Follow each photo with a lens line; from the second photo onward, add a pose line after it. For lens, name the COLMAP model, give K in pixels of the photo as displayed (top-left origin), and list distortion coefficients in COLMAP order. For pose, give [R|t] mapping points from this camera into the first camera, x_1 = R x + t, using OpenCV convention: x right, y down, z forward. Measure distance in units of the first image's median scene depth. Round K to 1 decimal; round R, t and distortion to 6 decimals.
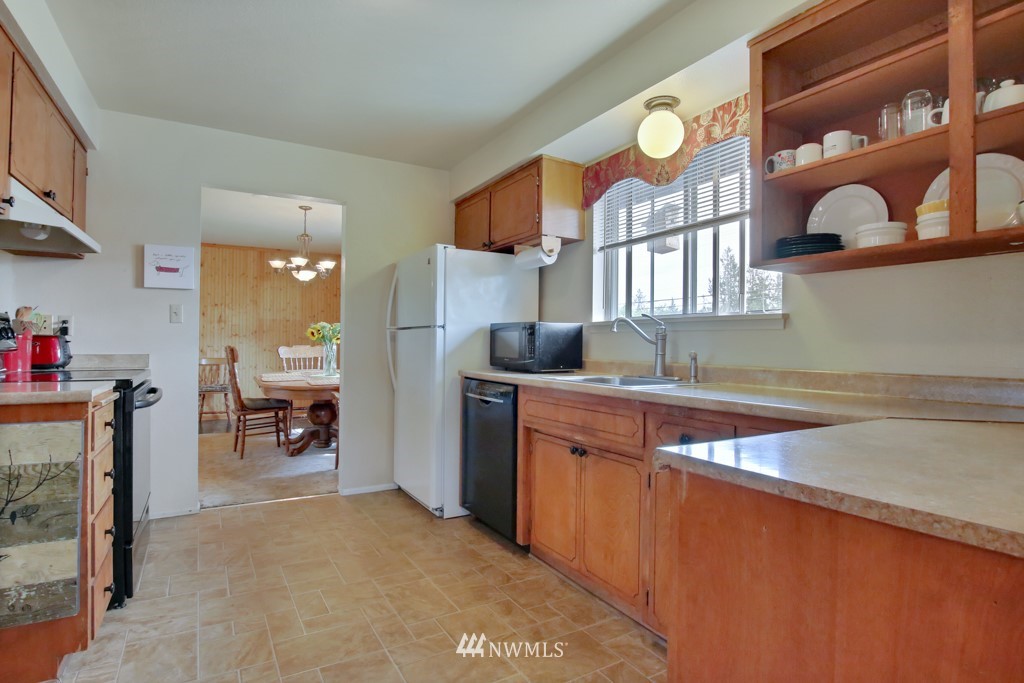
lens RADIAL K [[525.2, 0, 506.6], [0, 525.2, 341.6], [0, 0, 1]] dist [-0.025938, 0.001082]
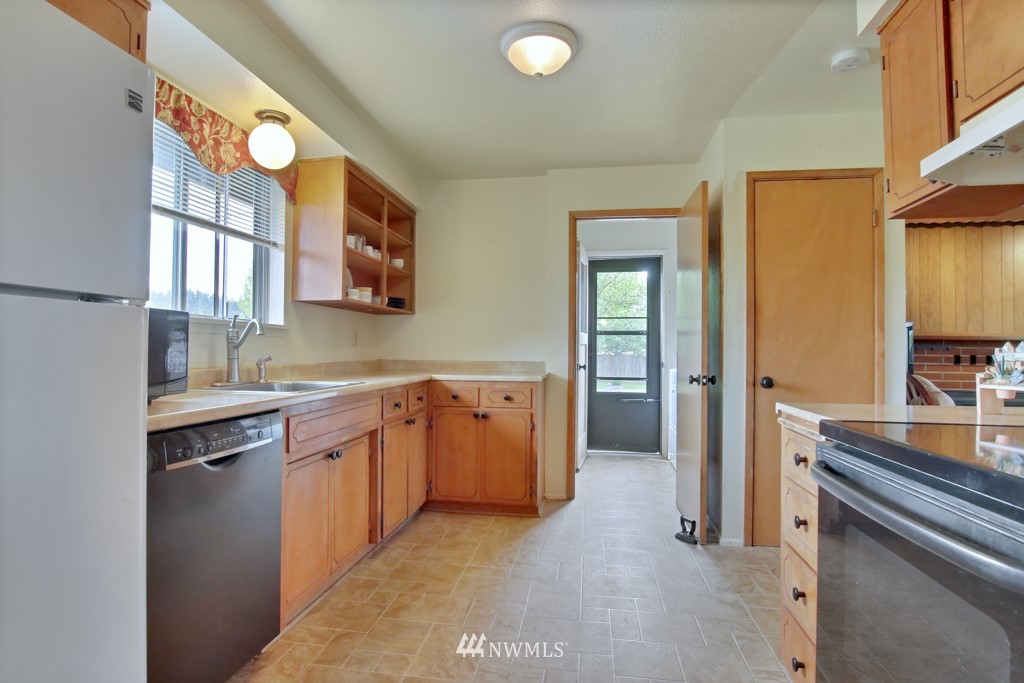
lens RADIAL K [[525.2, 0, 506.6], [0, 525.2, 341.6], [0, 0, 1]] dist [-0.025938, 0.001082]
pose [[-0.770761, -0.008070, 0.637073, -0.647502], [-0.018242, 0.999789, -0.009405, -0.006541], [-0.636863, -0.018870, -0.770746, 1.331888]]
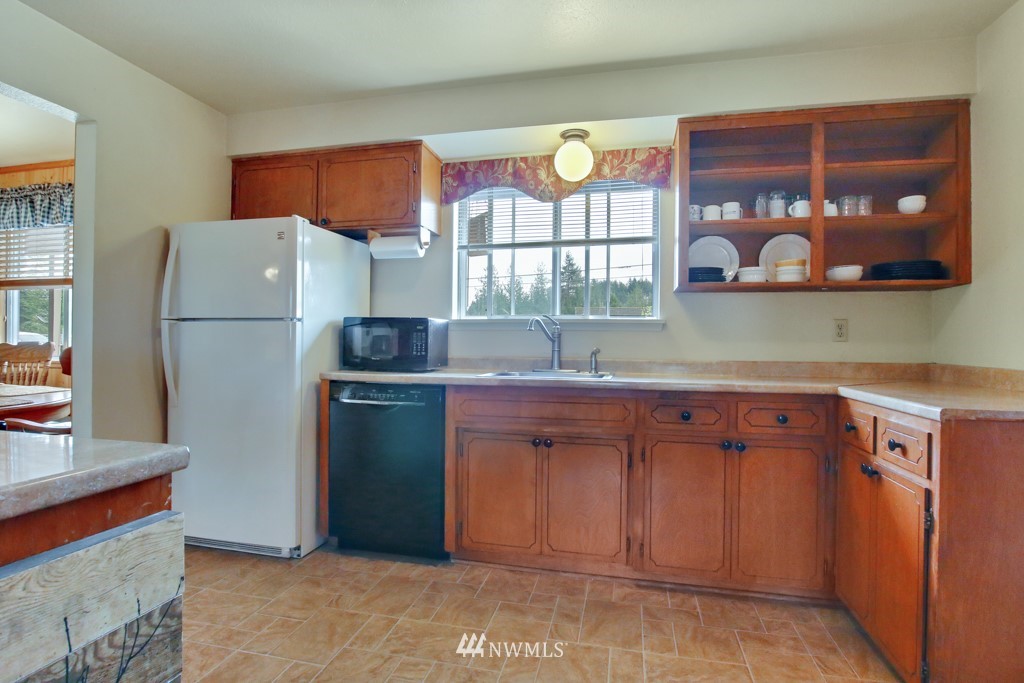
lens RADIAL K [[525.2, 0, 506.6], [0, 525.2, 341.6], [0, 0, 1]] dist [-0.025938, 0.001082]
pose [[0.688450, -0.004046, 0.725273, -0.582556], [-0.006330, 0.999913, 0.011587, -0.007542], [-0.725256, -0.012568, 0.688364, 0.268917]]
